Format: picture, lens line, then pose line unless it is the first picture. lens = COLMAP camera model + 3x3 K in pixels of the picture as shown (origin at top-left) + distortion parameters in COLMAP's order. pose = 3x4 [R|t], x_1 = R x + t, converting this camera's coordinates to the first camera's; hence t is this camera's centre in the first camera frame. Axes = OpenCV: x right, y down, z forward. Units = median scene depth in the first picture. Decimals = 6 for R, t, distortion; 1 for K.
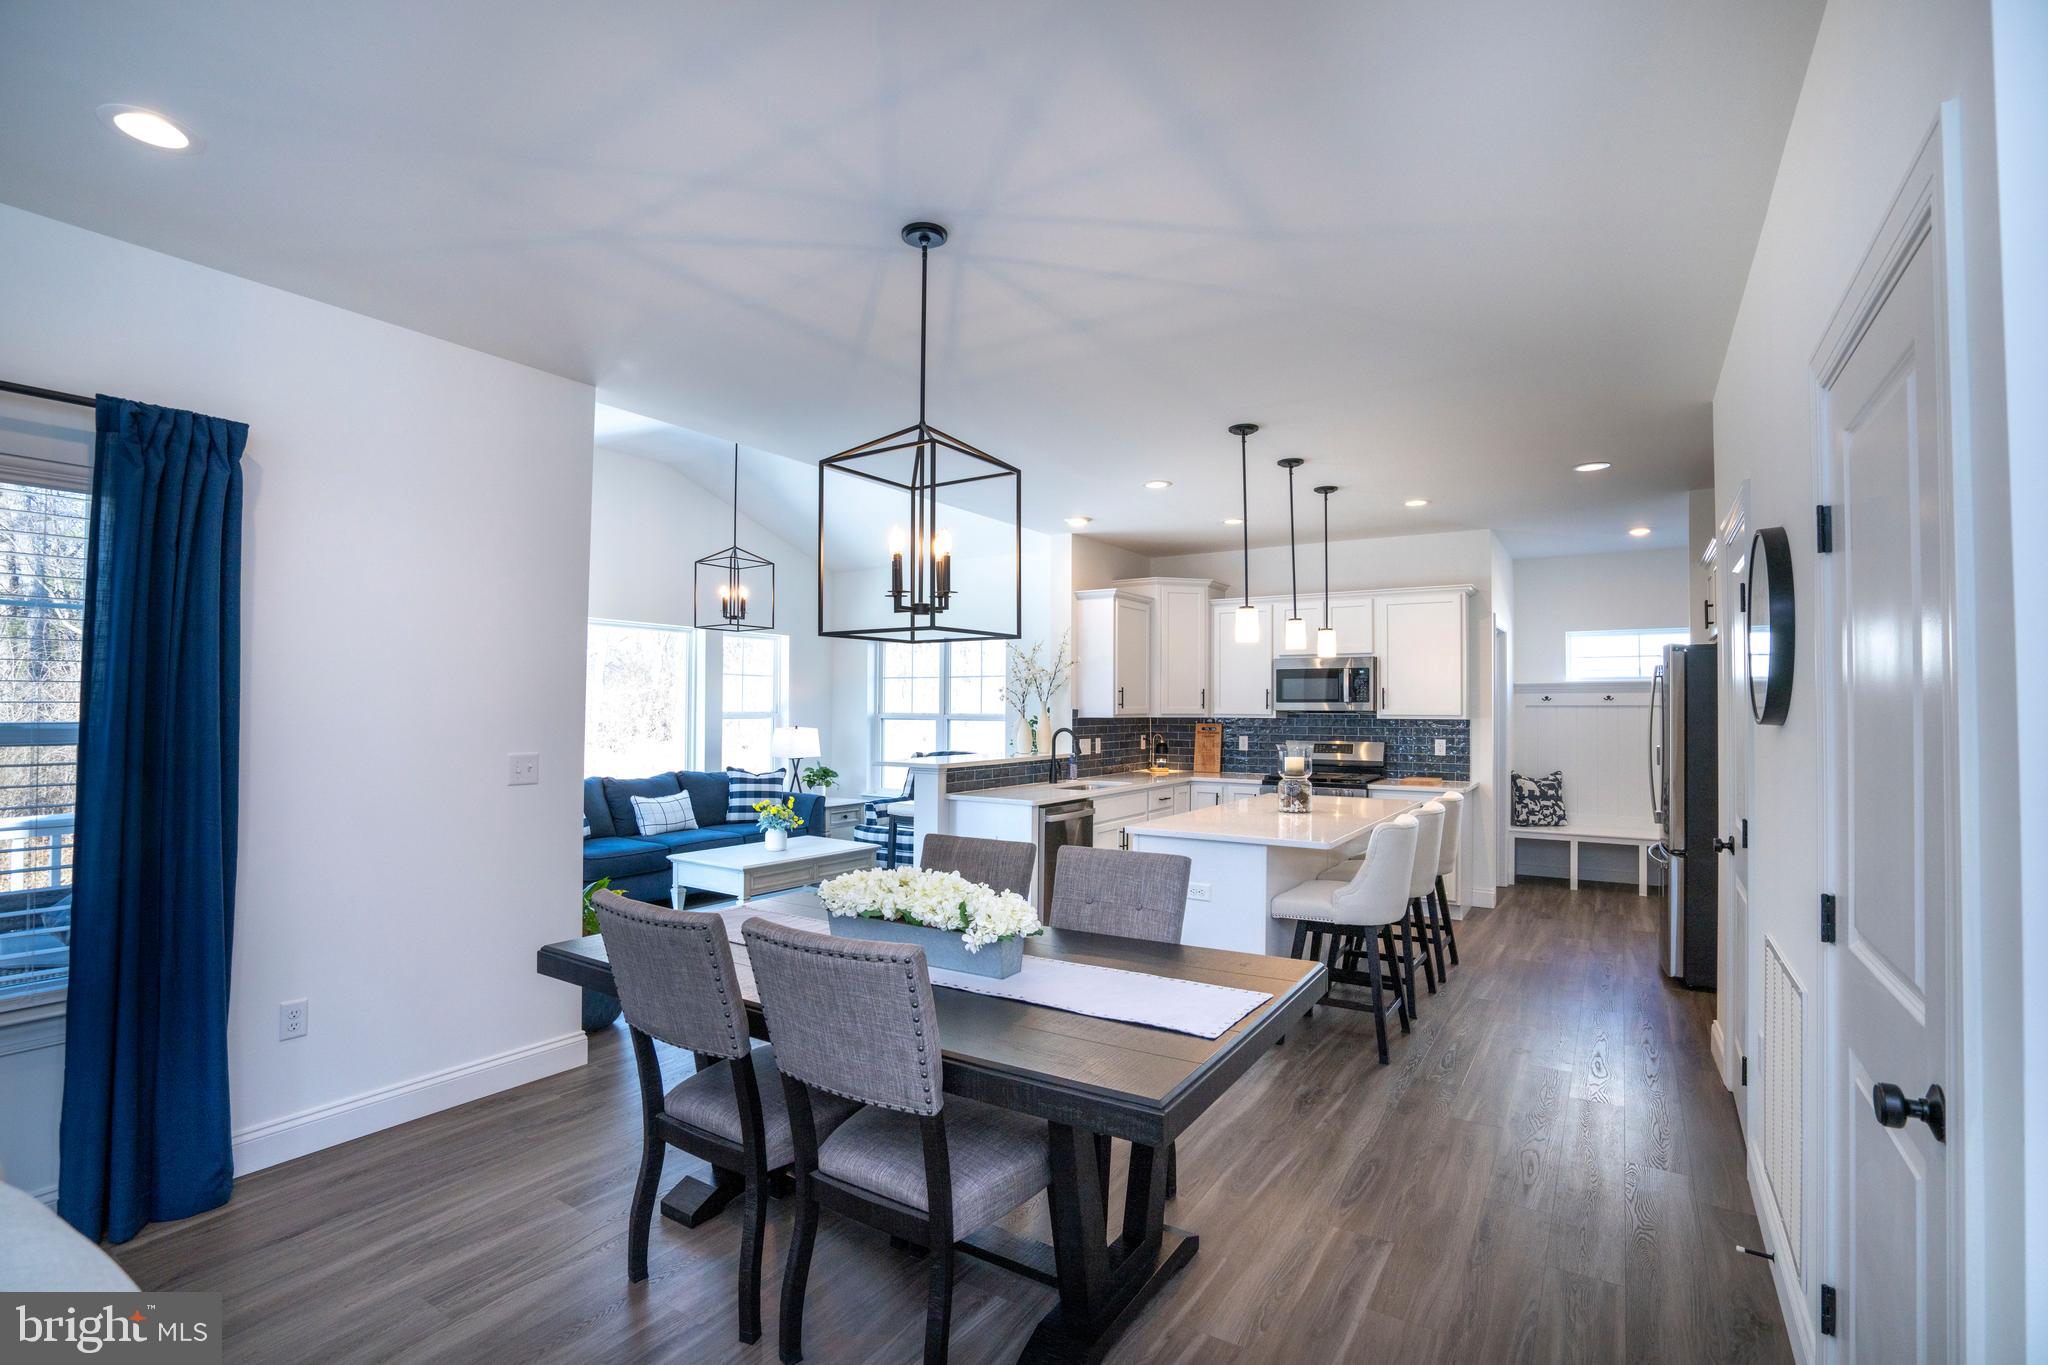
lens RADIAL K [[944.5, 0, 1018.9], [0, 944.5, 692.2], [0, 0, 1]] dist [-0.064986, 0.025678]
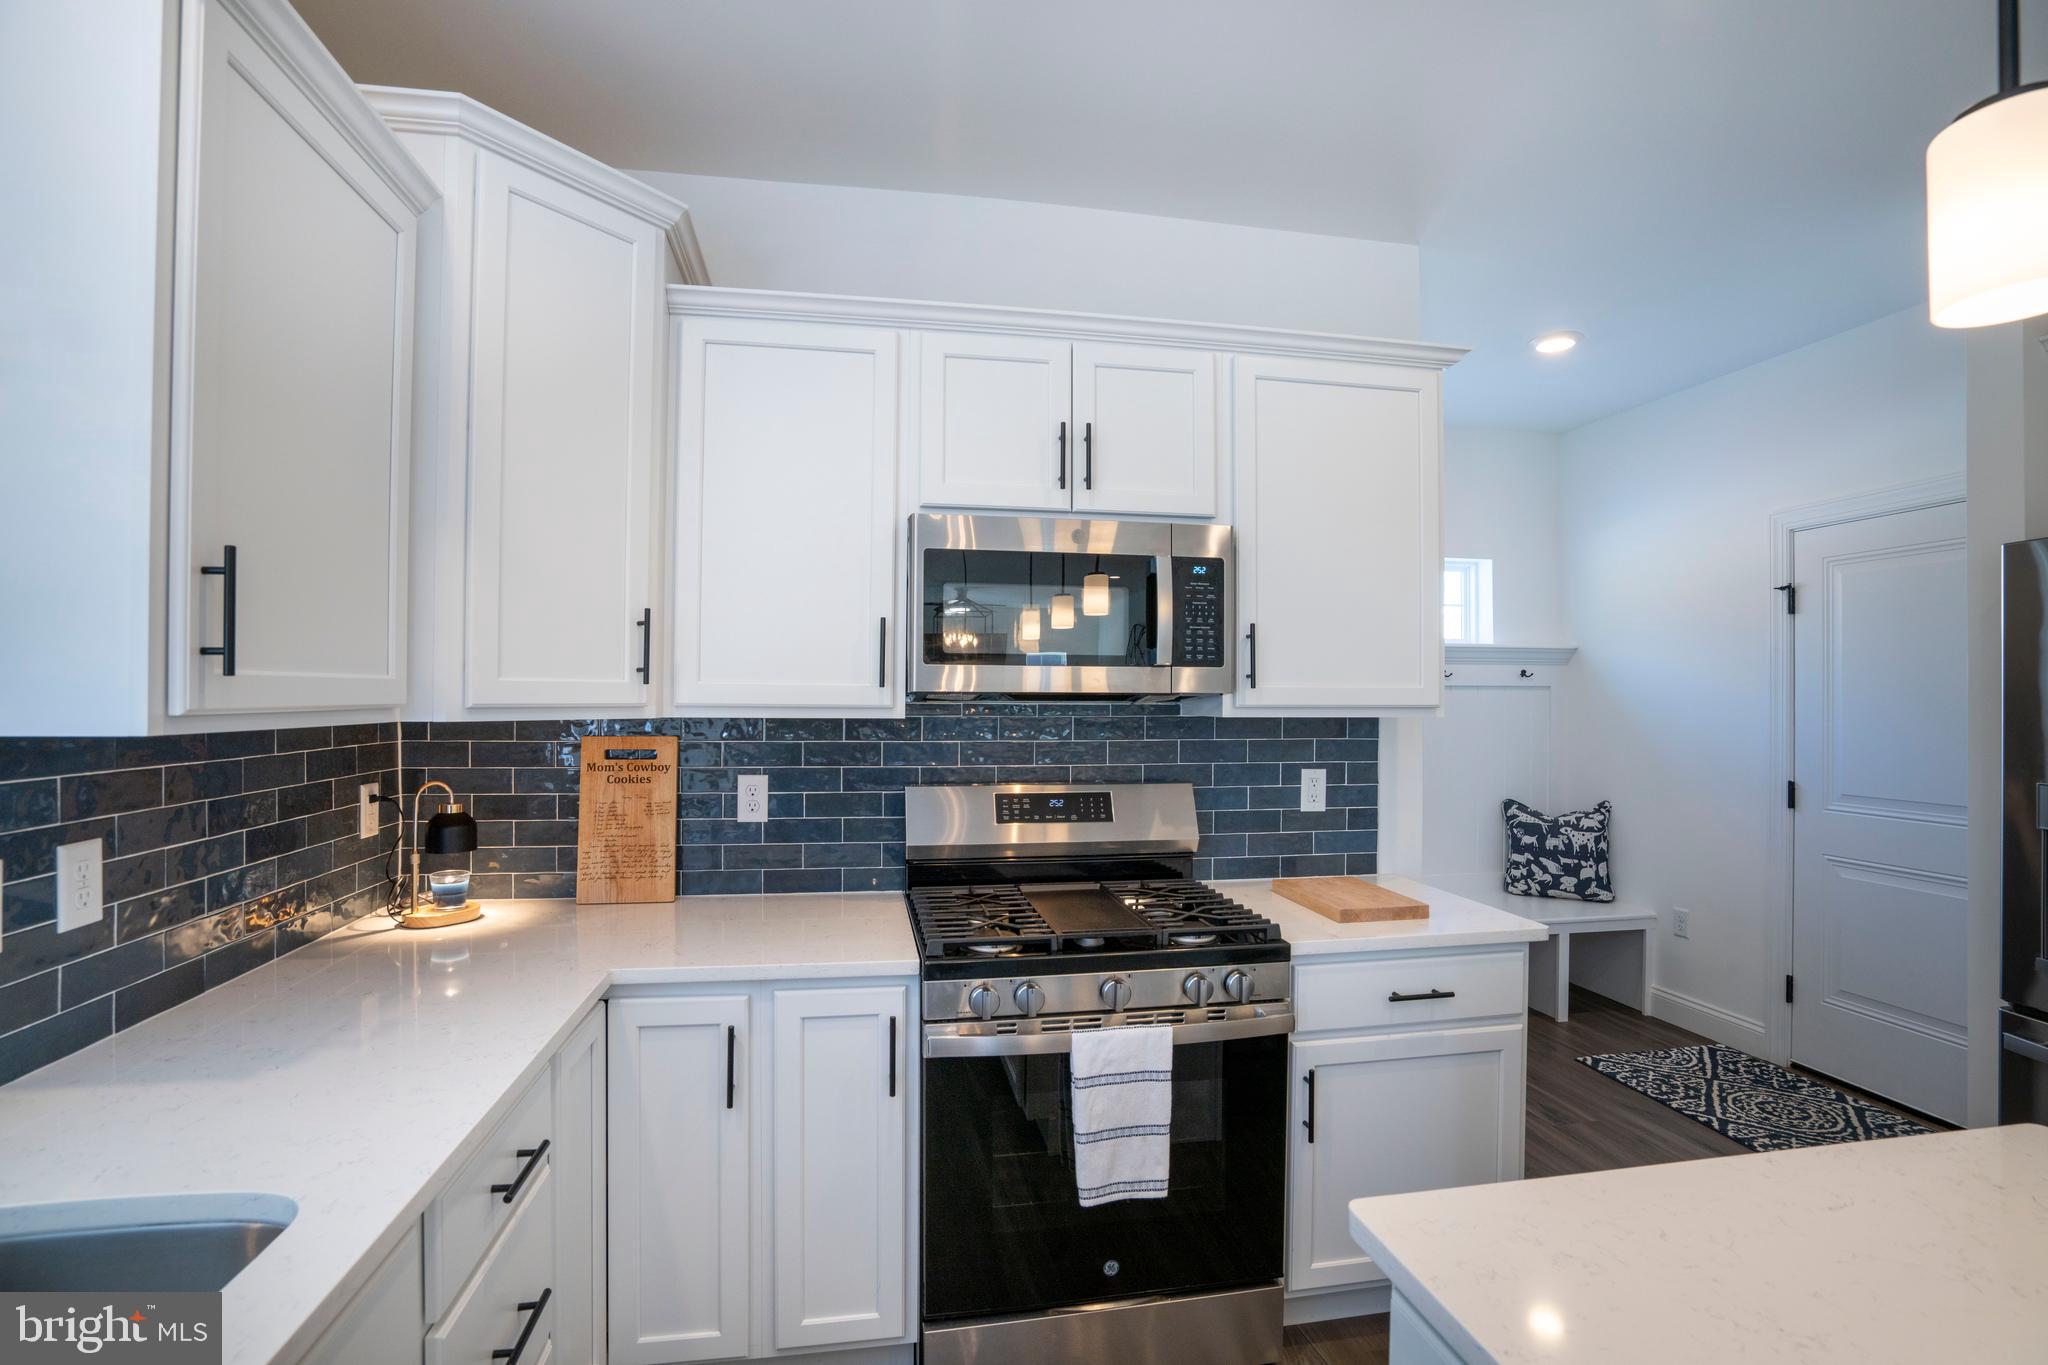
lens RADIAL K [[944.5, 0, 1018.9], [0, 944.5, 692.2], [0, 0, 1]] dist [-0.064986, 0.025678]
pose [[0.728092, 0.001708, 0.685478, 0.095200], [-0.013288, 0.999844, 0.011622, 0.015399], [-0.685351, -0.017570, 0.728001, 0.748752]]
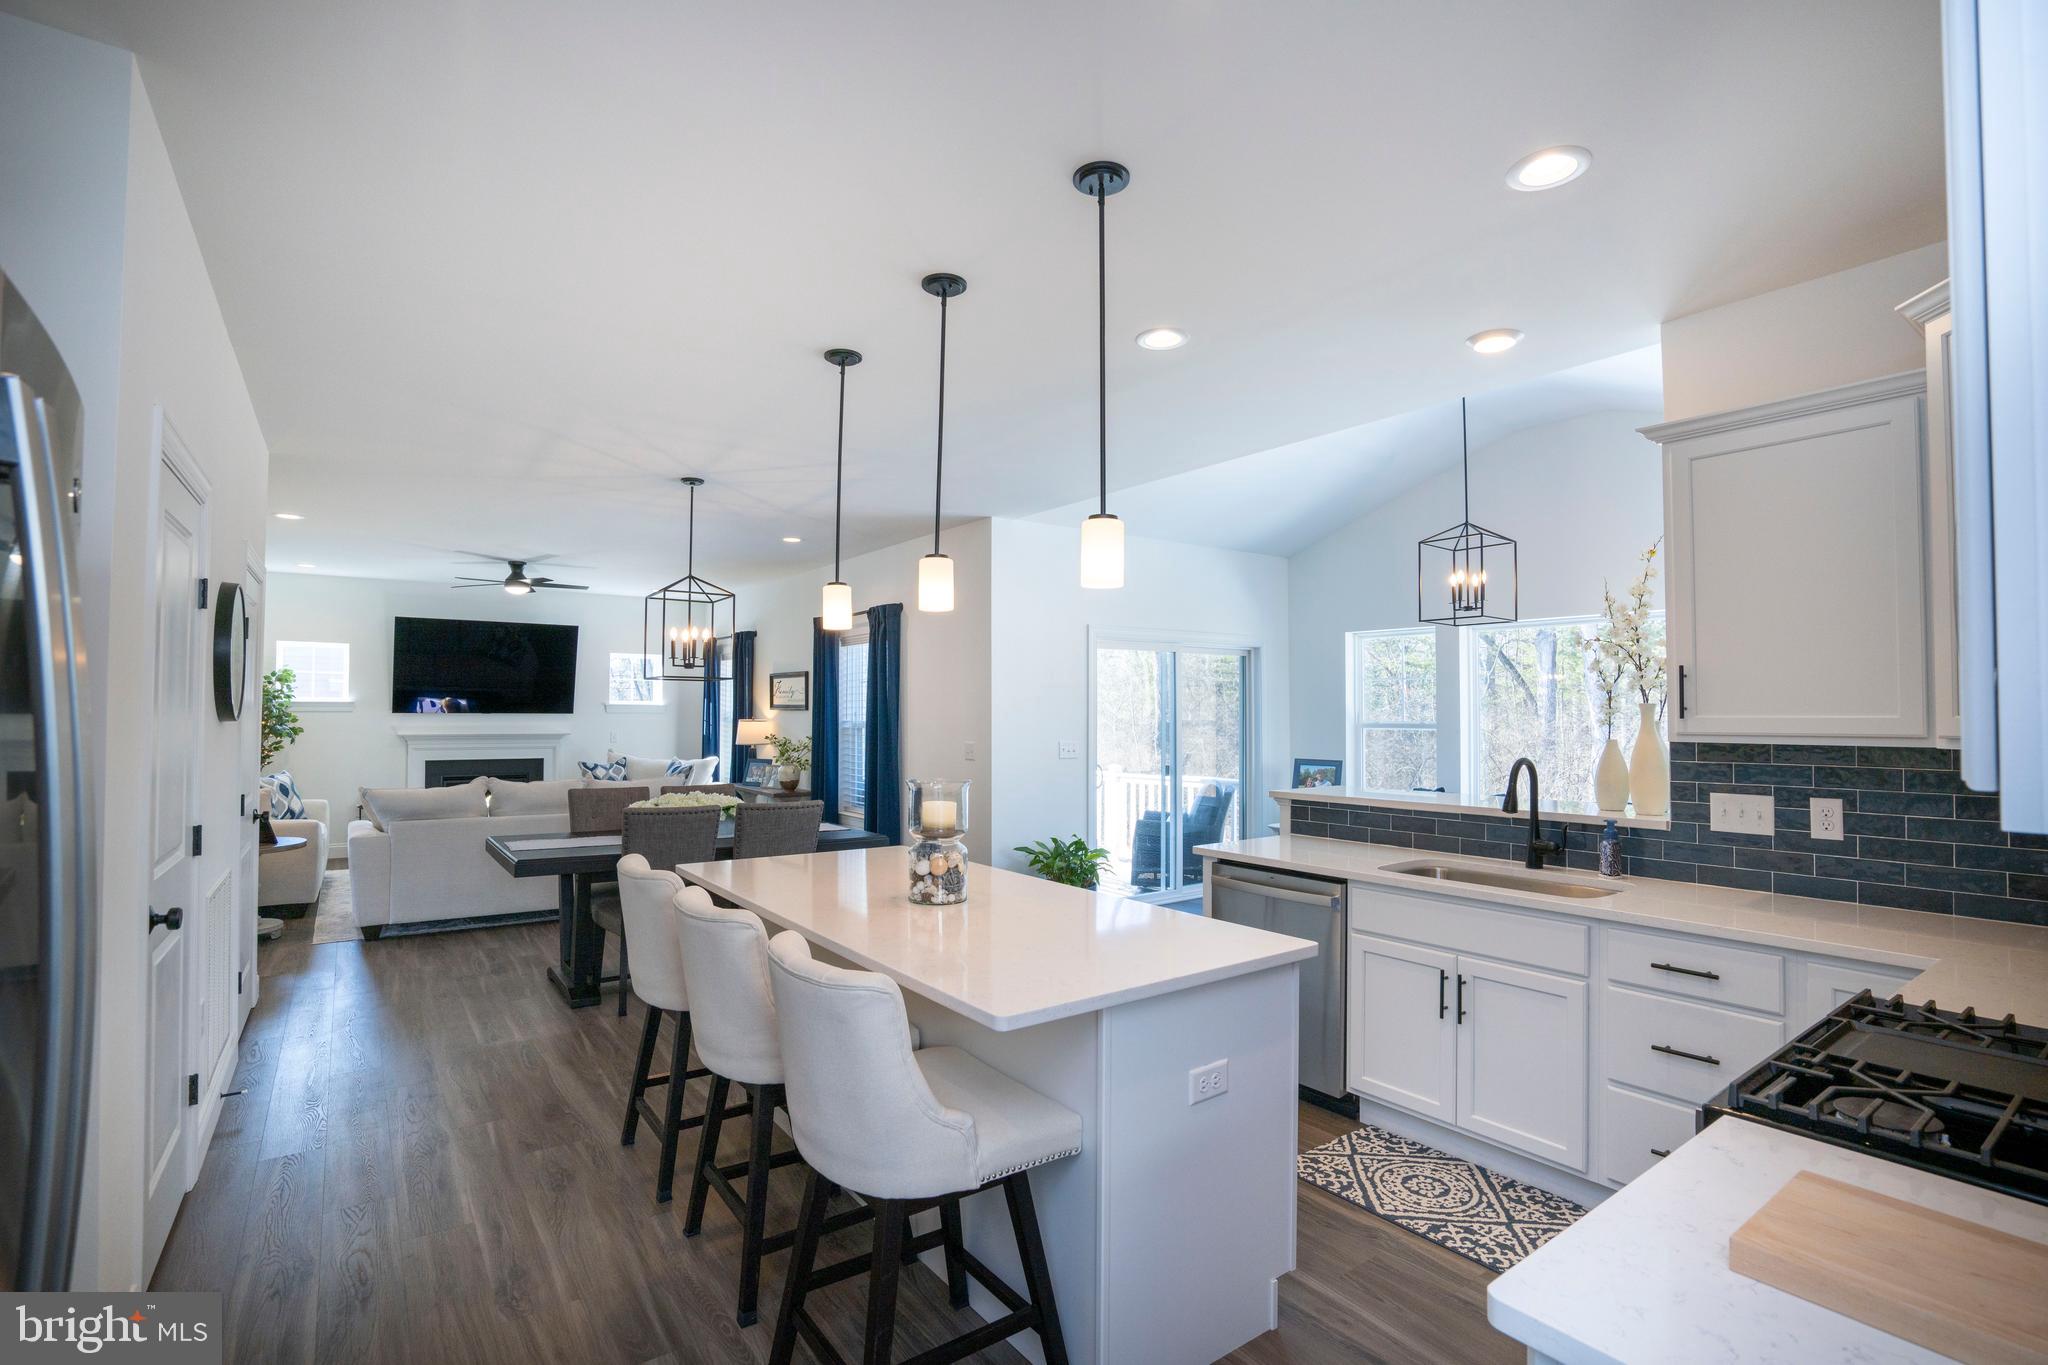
lens RADIAL K [[944.5, 0, 1018.9], [0, 944.5, 692.2], [0, 0, 1]] dist [-0.064986, 0.025678]
pose [[-0.354676, -0.028846, -0.934544, 0.533803], [0.010011, 0.999350, -0.034646, 0.015596], [0.934936, -0.021643, -0.354157, 0.824507]]
